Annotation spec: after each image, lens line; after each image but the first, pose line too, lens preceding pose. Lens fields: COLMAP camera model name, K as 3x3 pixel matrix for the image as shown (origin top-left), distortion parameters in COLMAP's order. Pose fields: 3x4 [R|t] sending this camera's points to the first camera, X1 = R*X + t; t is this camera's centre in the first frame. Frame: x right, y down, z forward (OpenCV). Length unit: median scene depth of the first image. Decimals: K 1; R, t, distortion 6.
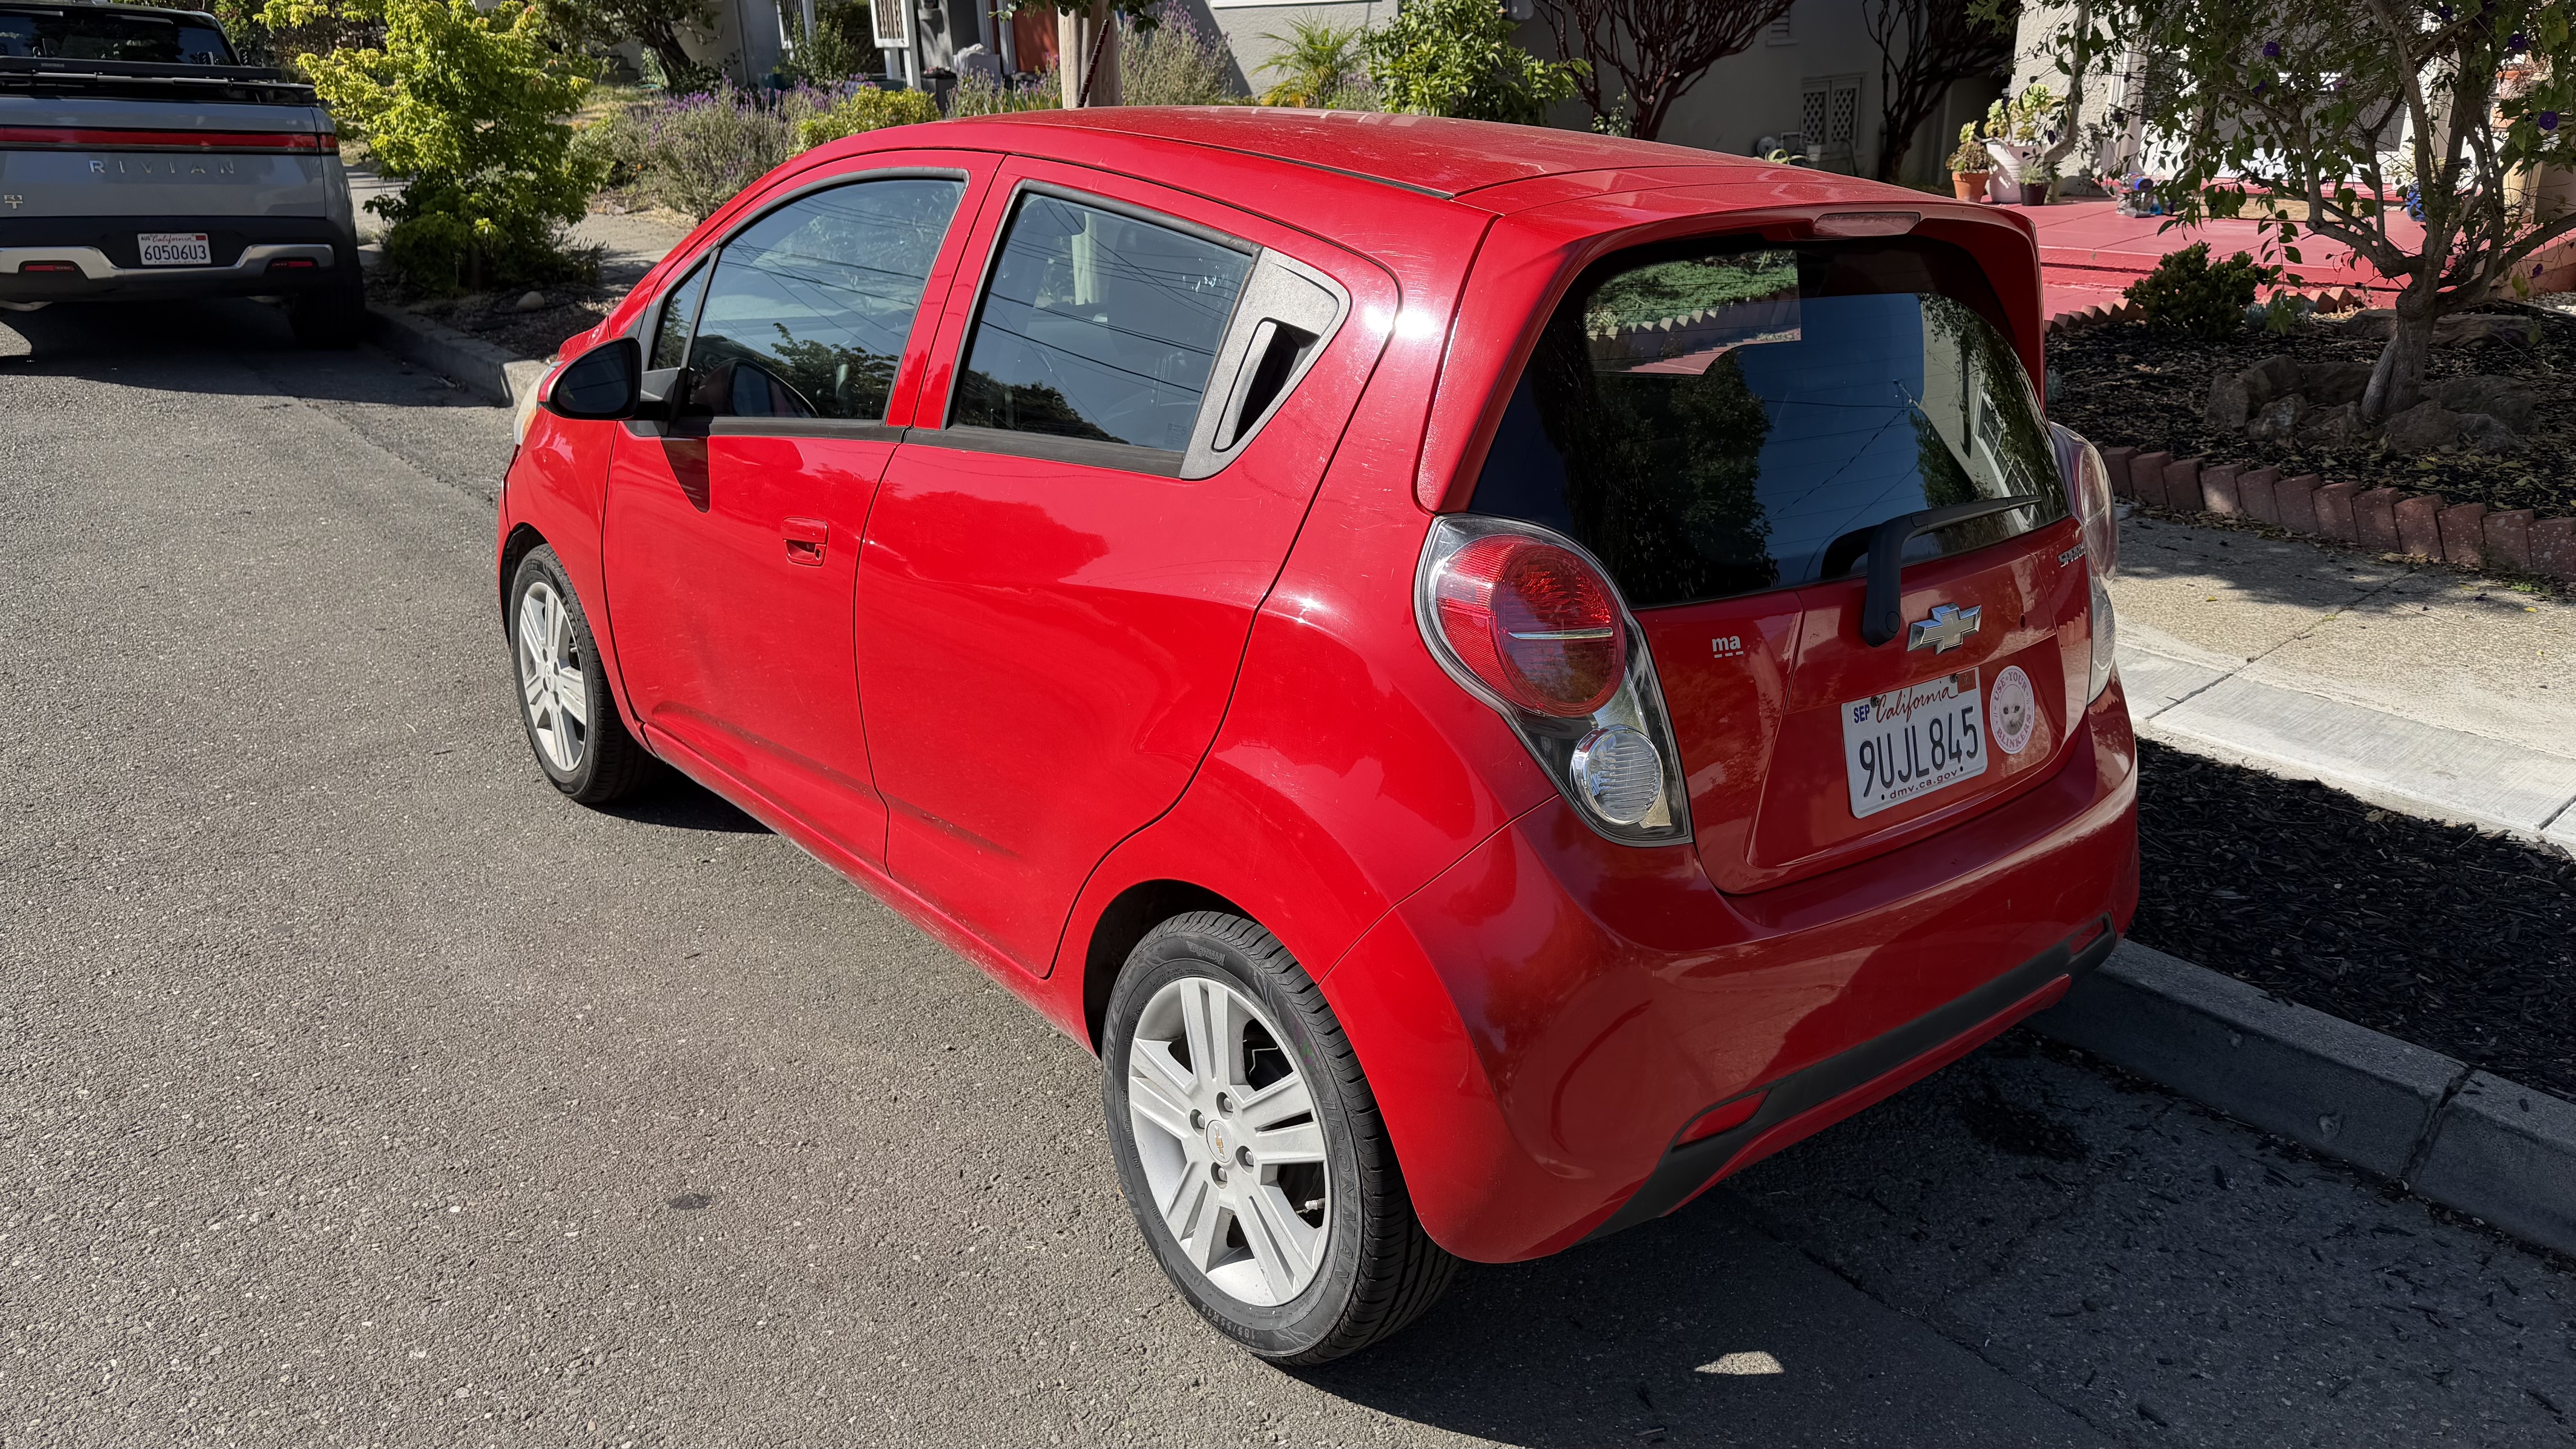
lens RADIAL K [[1807.0, 0, 1279.1], [0, 1807.0, 728.9], [0, 0, 1]] dist [0.032078, -0.053301]
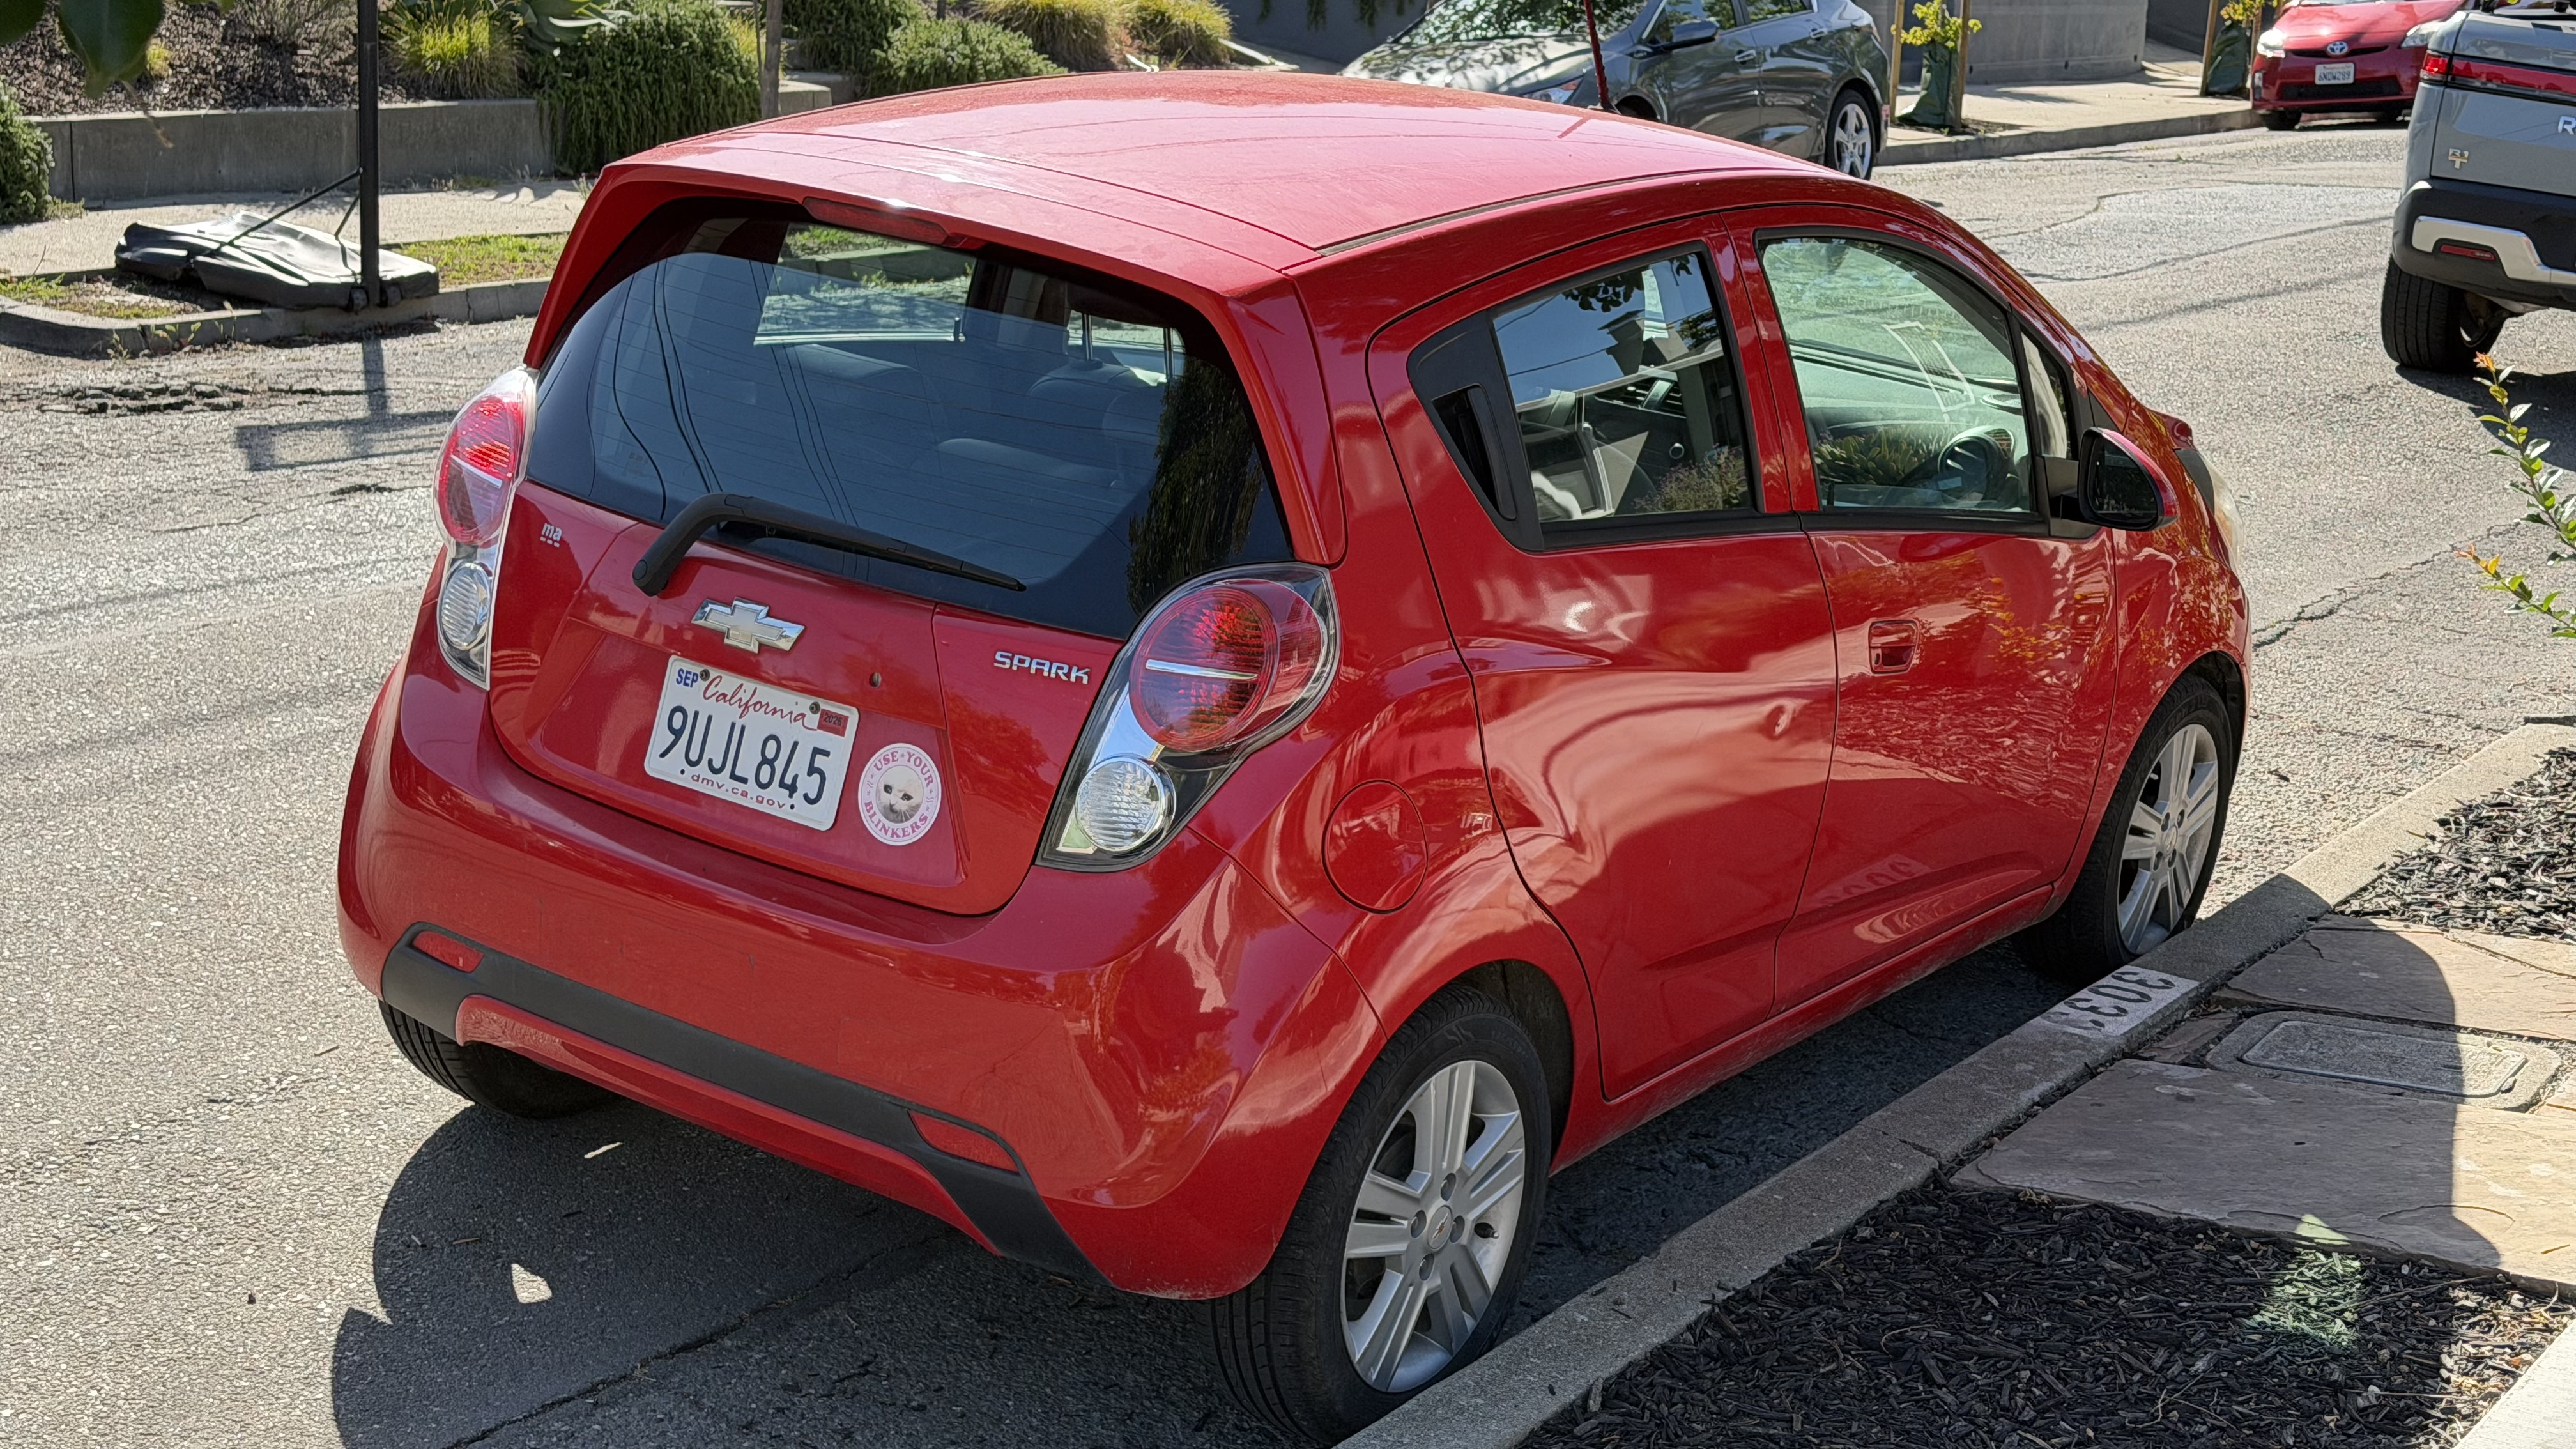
lens RADIAL K [[3497.2, 0, 1275.6], [0, 3497.2, 718.8], [0, 0, 1]] dist [0.089883, 0.000000]
pose [[0.244696, 0.247562, -0.937463, 0.581424], [-0.381765, 0.913356, 0.141548, -0.100904], [0.891279, 0.323255, 0.318005, 0.180906]]
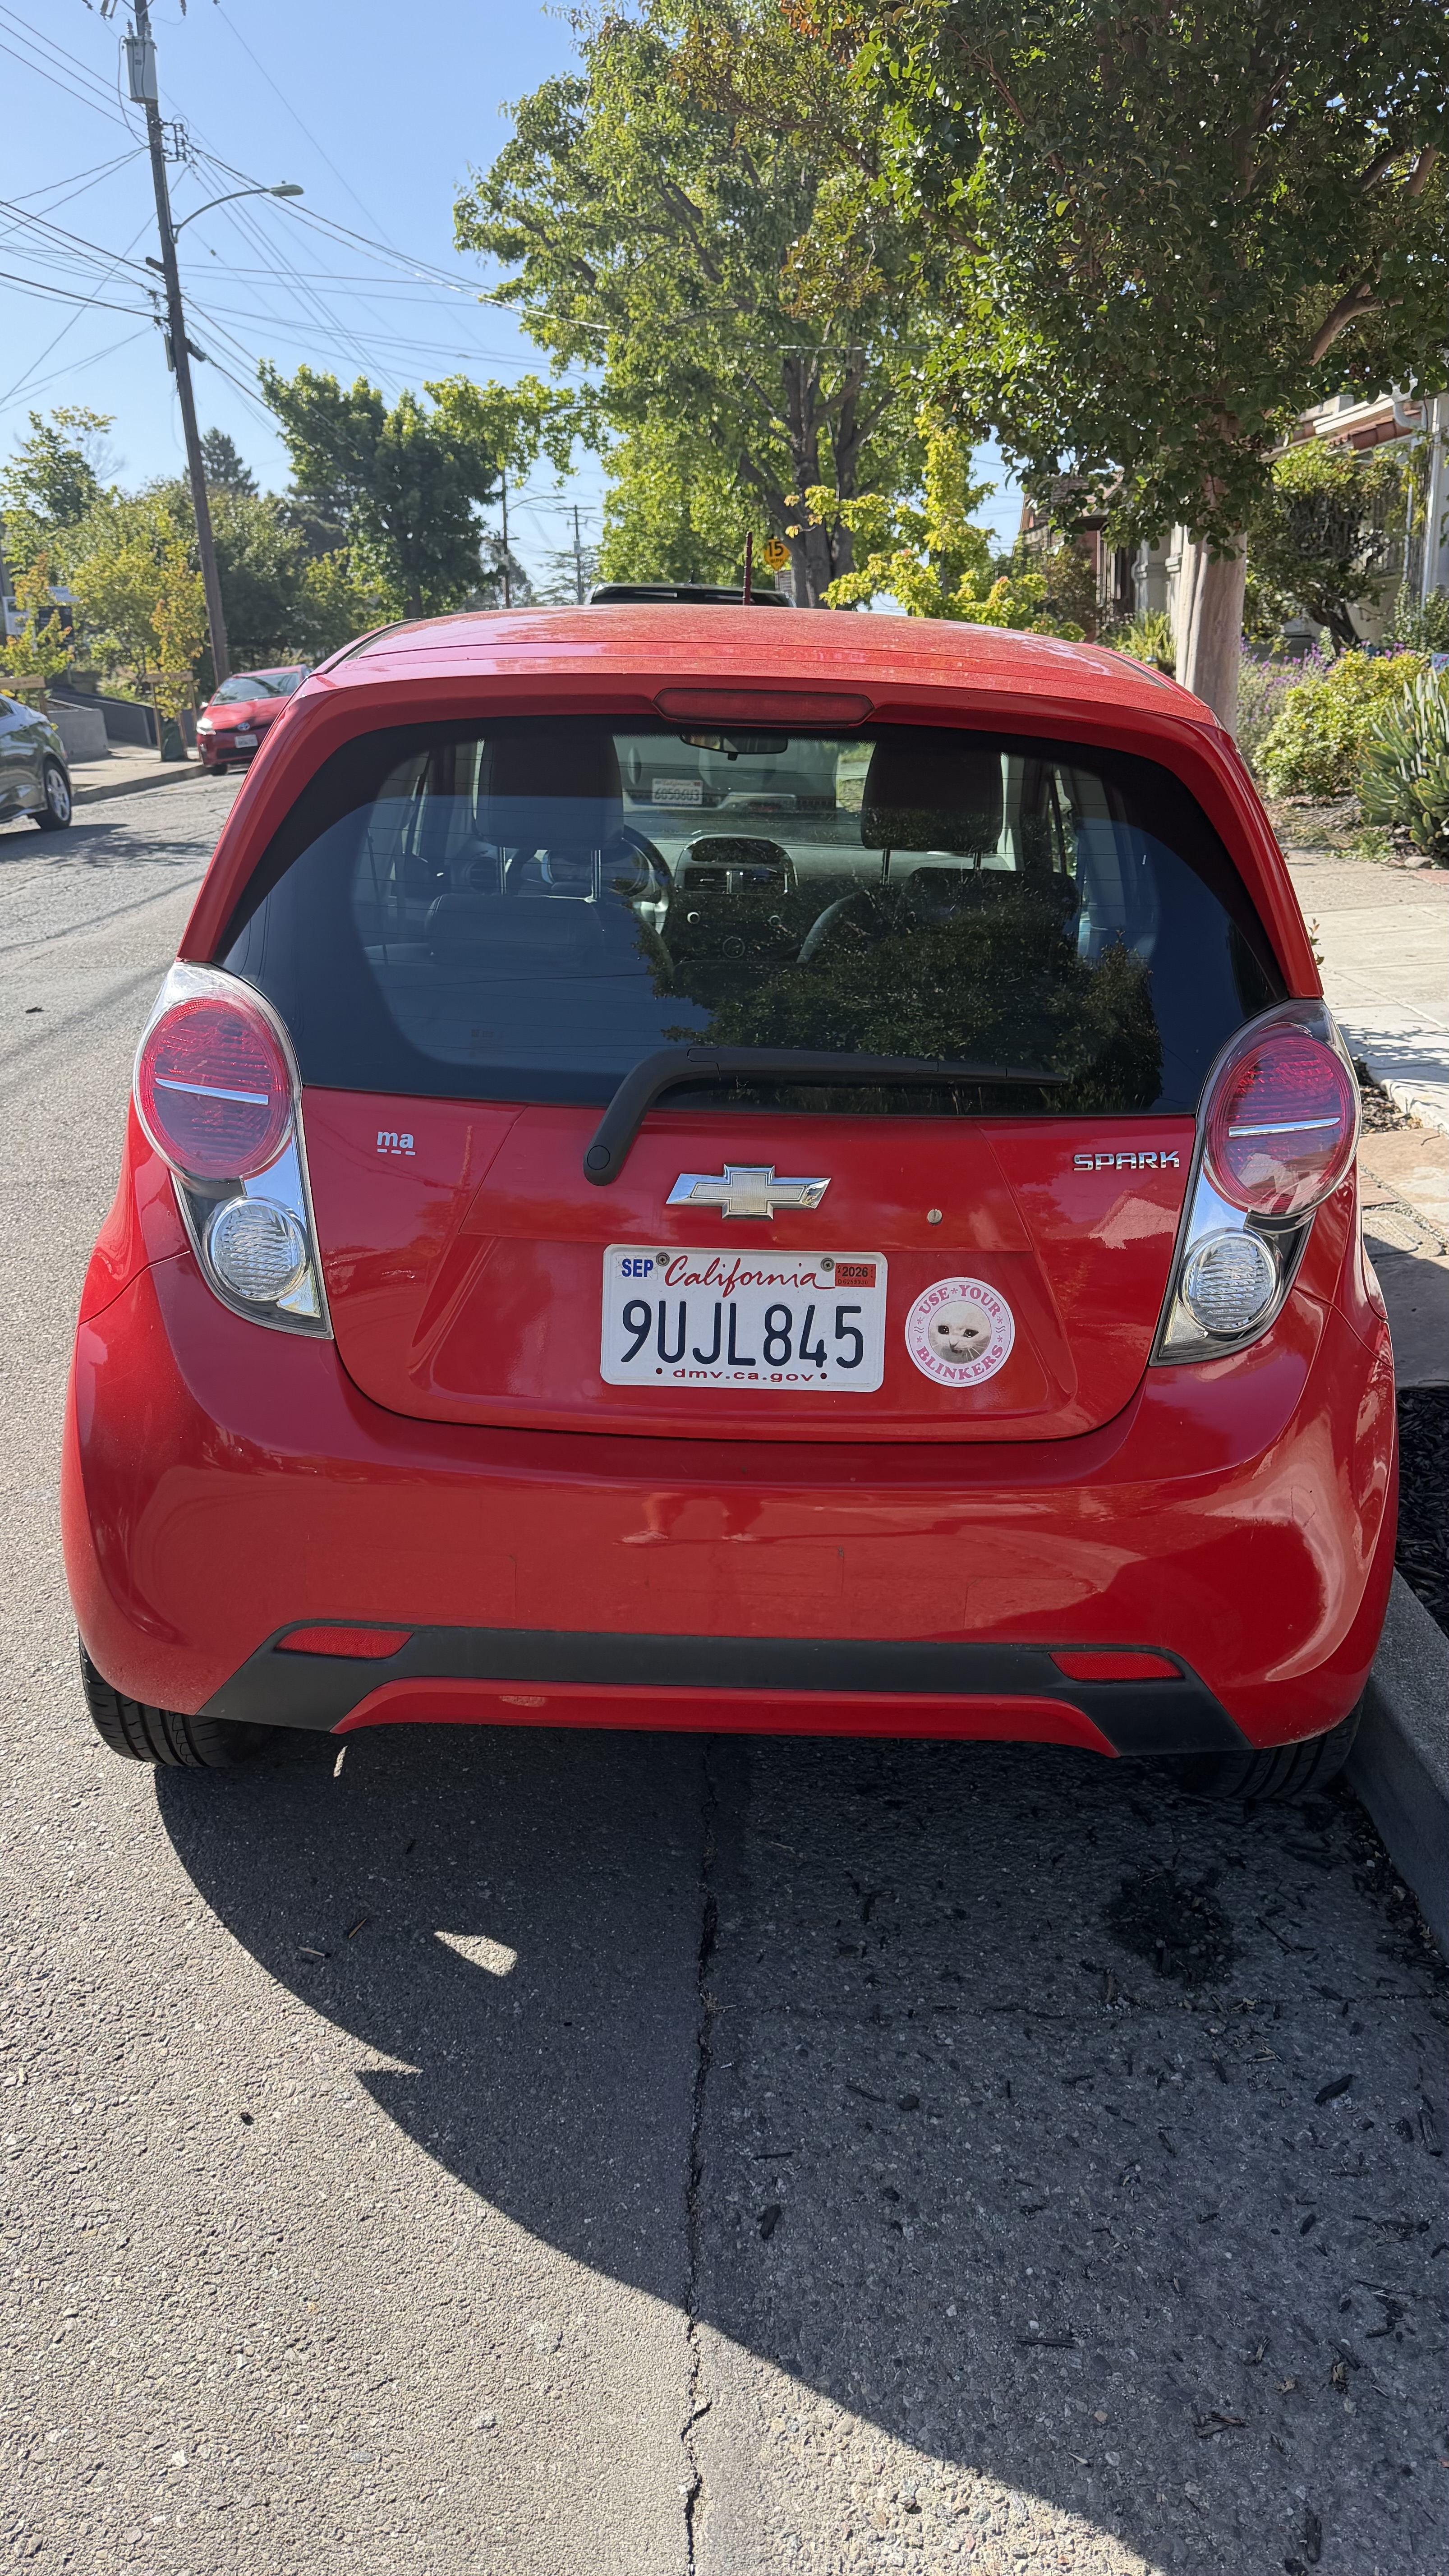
lens RADIAL K [[1807.0, 0, 705.9], [0, 1807.0, 1282.8], [0, 0, 1]] dist [0.032078, -0.053301]
pose [[0.759933, 0.201502, -0.617980, 0.233981], [-0.212076, 0.975571, 0.057309, -0.015396], [0.614432, 0.087508, 0.784102, 0.090277]]
